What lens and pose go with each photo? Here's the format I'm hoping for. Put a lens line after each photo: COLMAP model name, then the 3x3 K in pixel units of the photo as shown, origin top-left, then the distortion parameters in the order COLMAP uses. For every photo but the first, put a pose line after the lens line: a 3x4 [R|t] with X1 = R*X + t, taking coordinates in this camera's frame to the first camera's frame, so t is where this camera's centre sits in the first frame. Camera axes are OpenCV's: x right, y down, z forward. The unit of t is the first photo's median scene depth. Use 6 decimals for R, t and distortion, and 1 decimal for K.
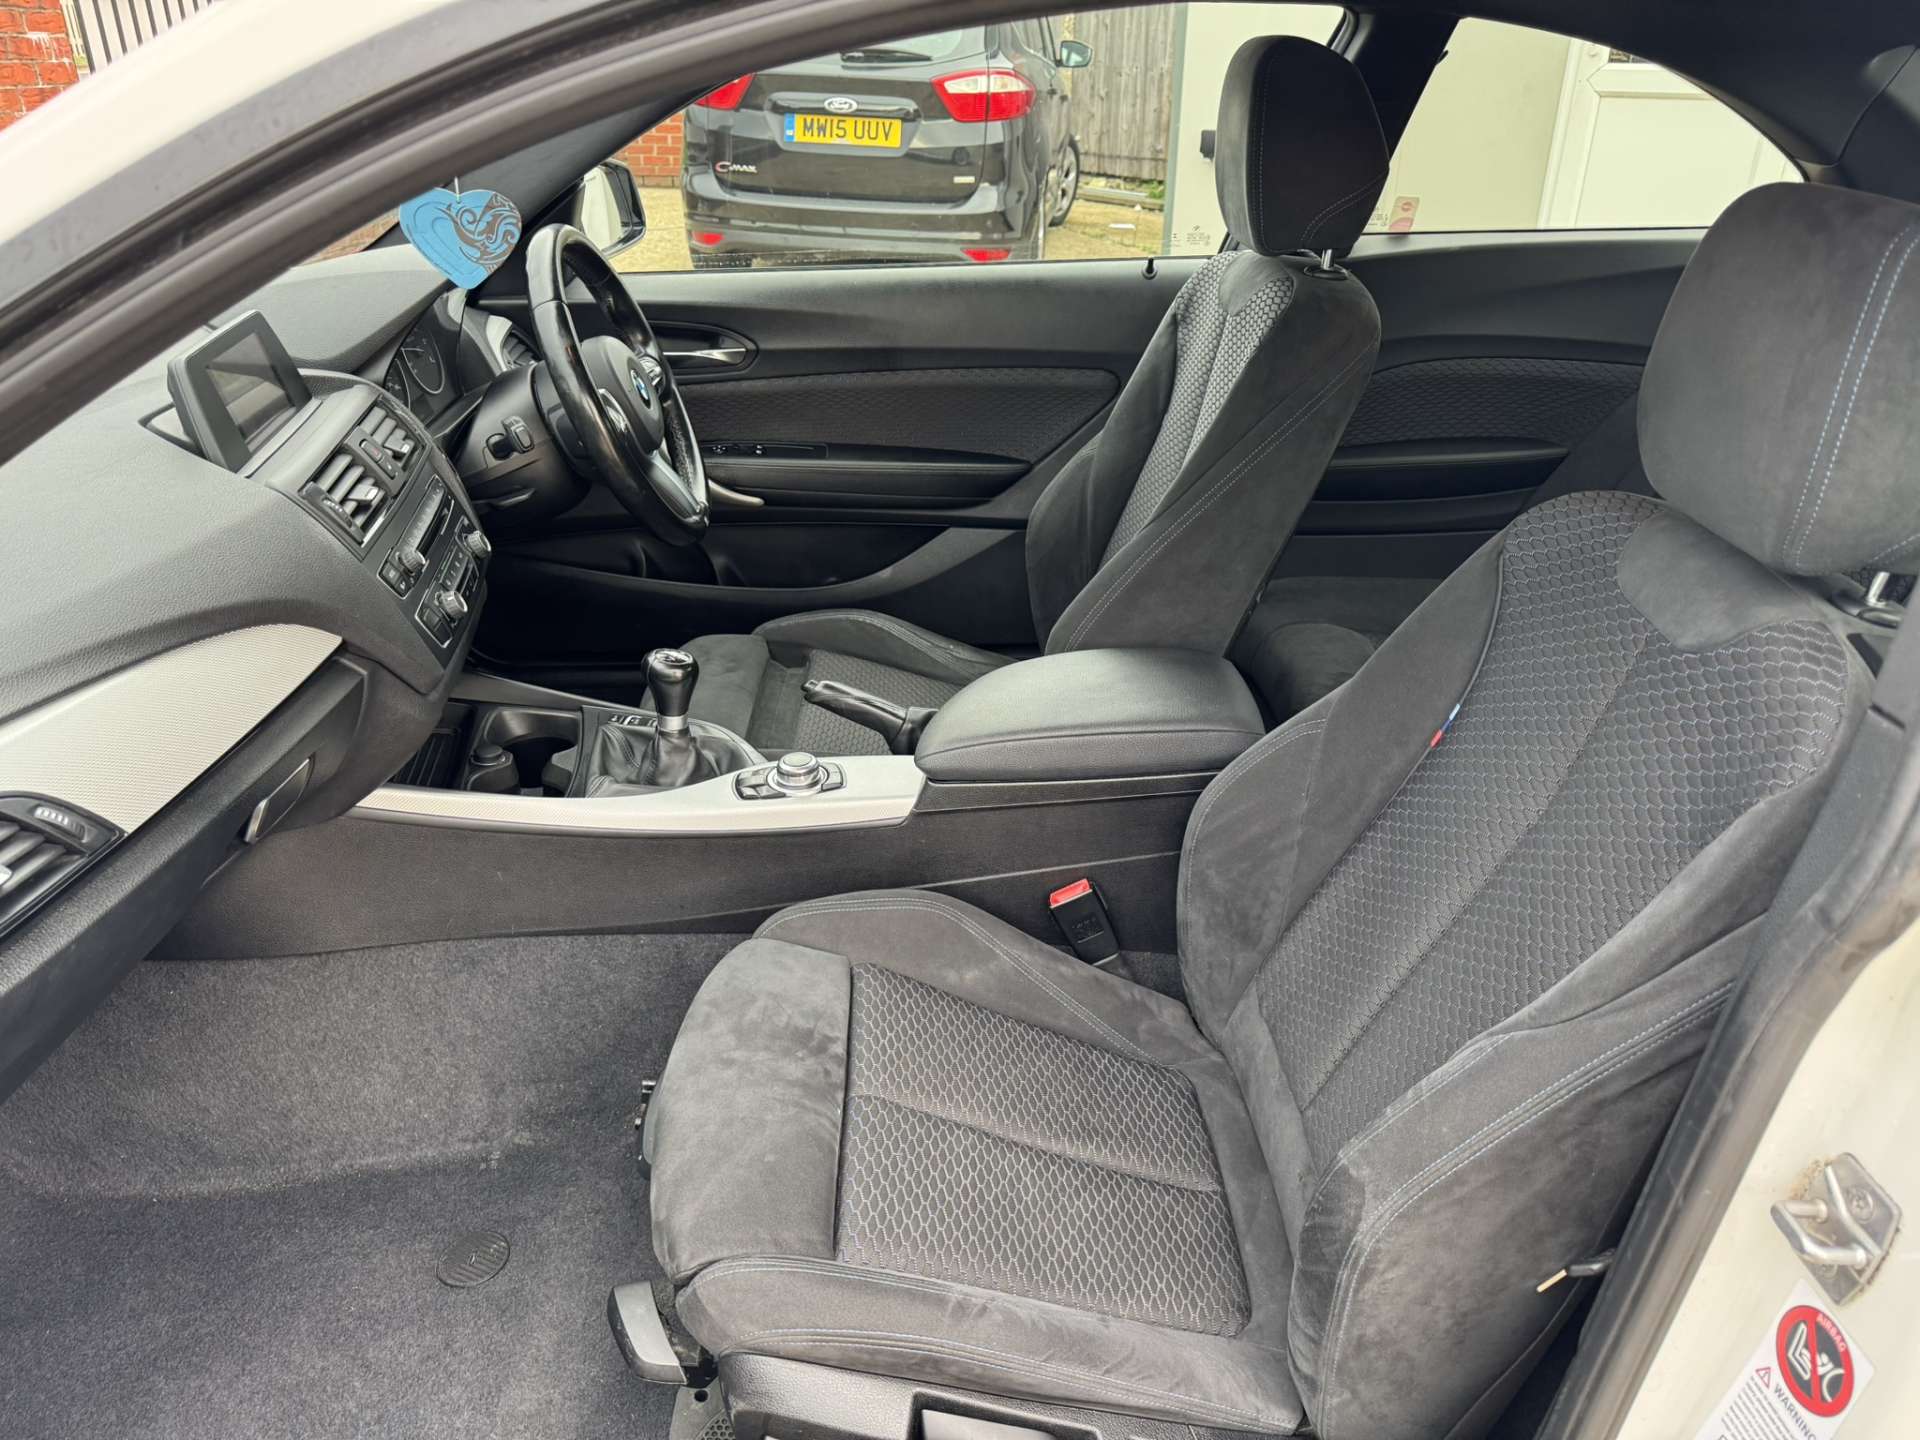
lens RADIAL K [[1320.1, 0, 953.9], [0, 1320.1, 751.4], [0, 0, 1]] dist [0.135081, -0.278805]
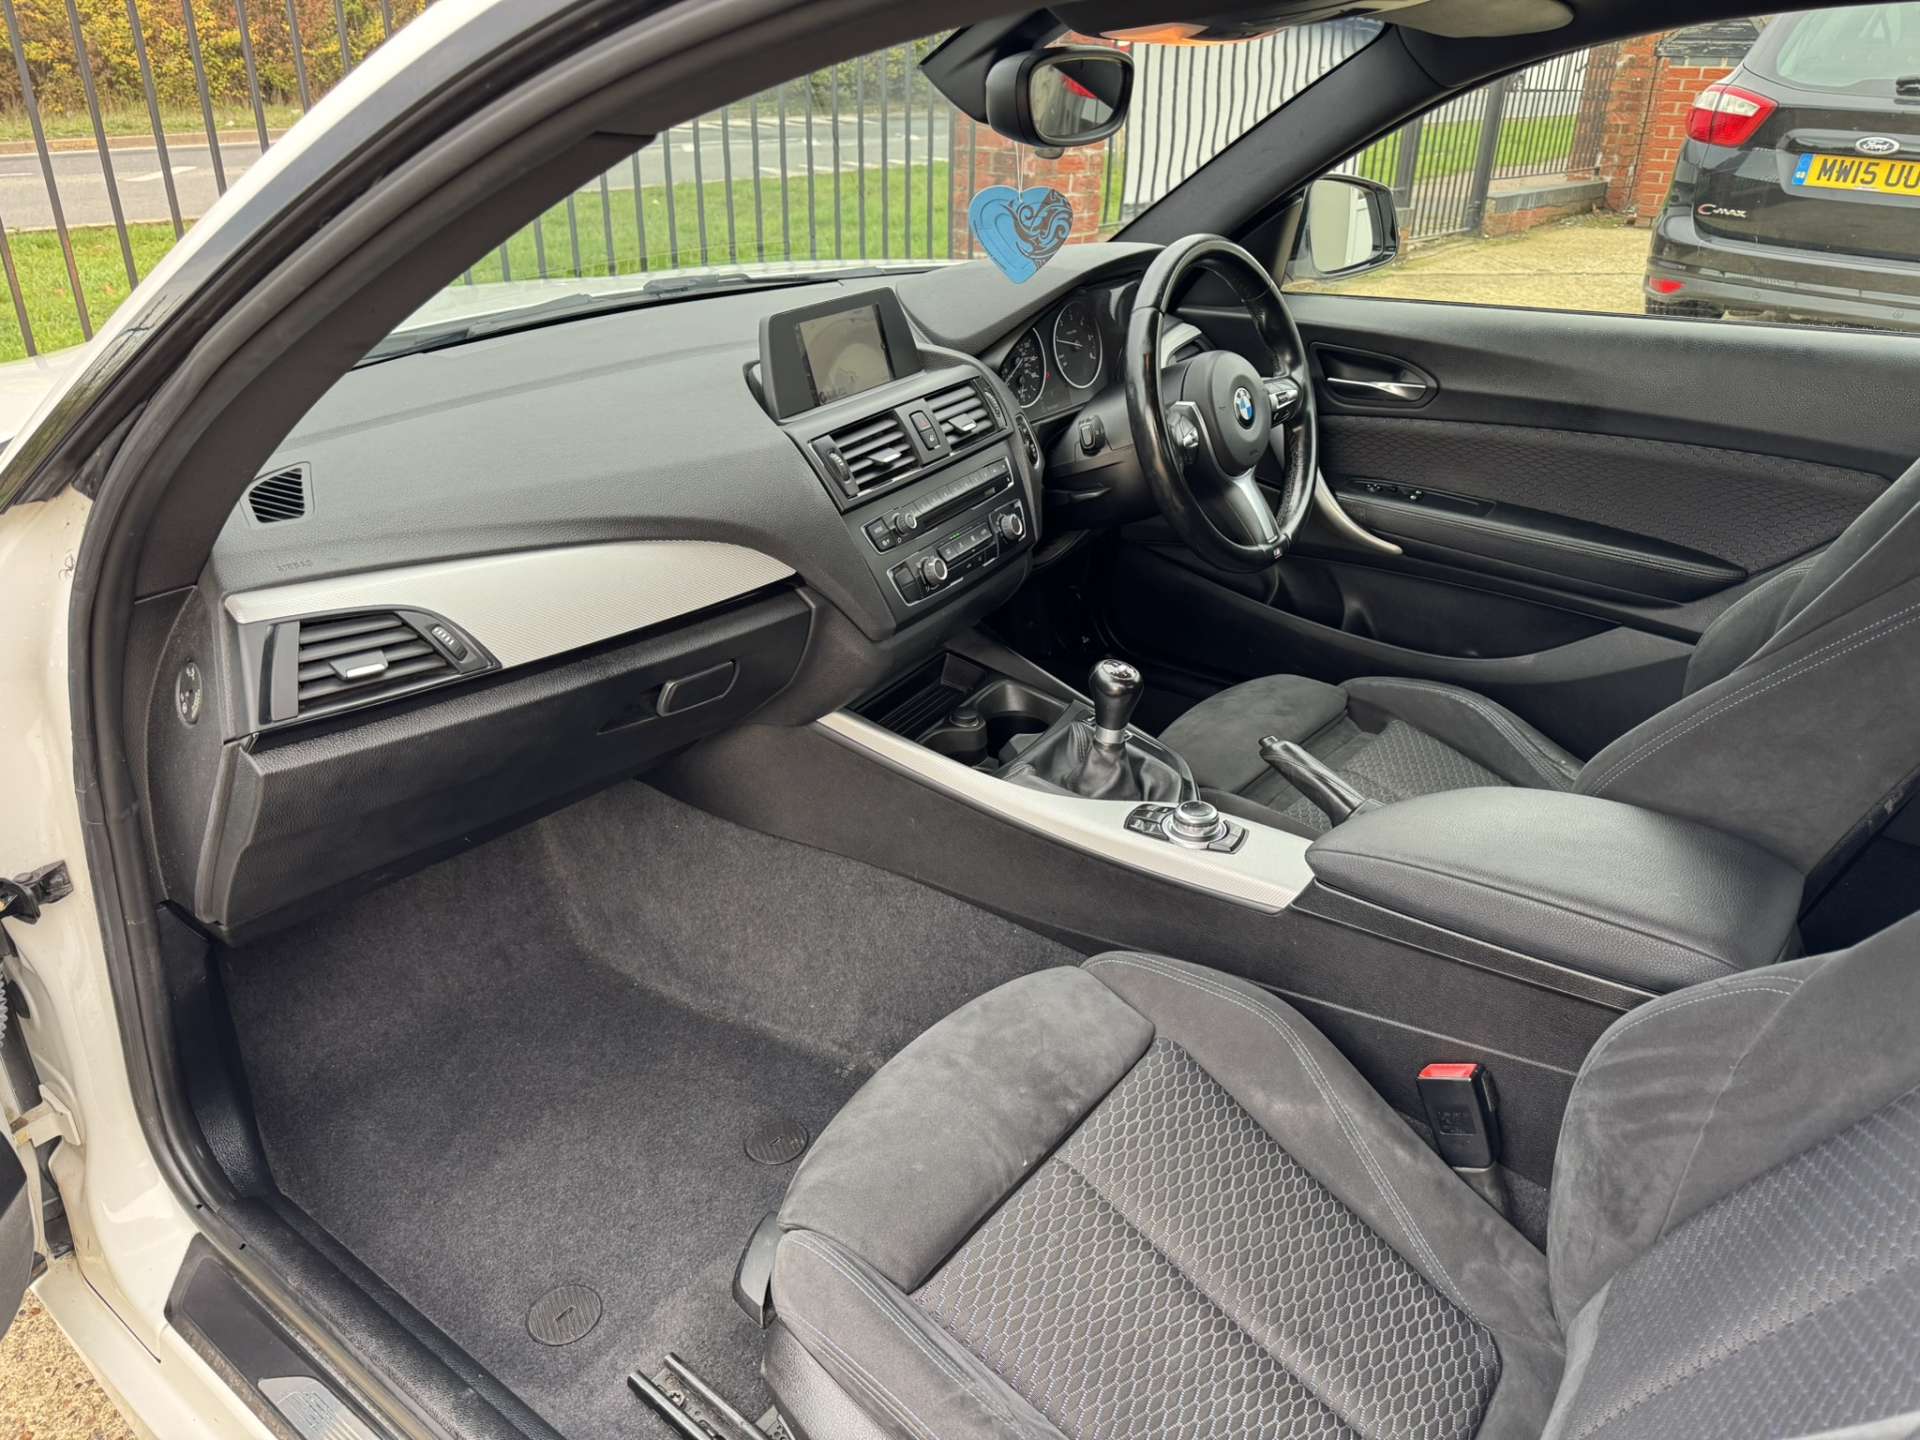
lens RADIAL K [[1308.9, 0, 953.7], [0, 1308.9, 746.8], [0, 0, 1]] dist [0.129113, -0.183855]
pose [[0.775789, 0.288754, -0.561046, 0.250009], [-0.300265, 0.950962, 0.074239, -0.051169], [0.554970, 0.110868, 0.824449, 0.130511]]
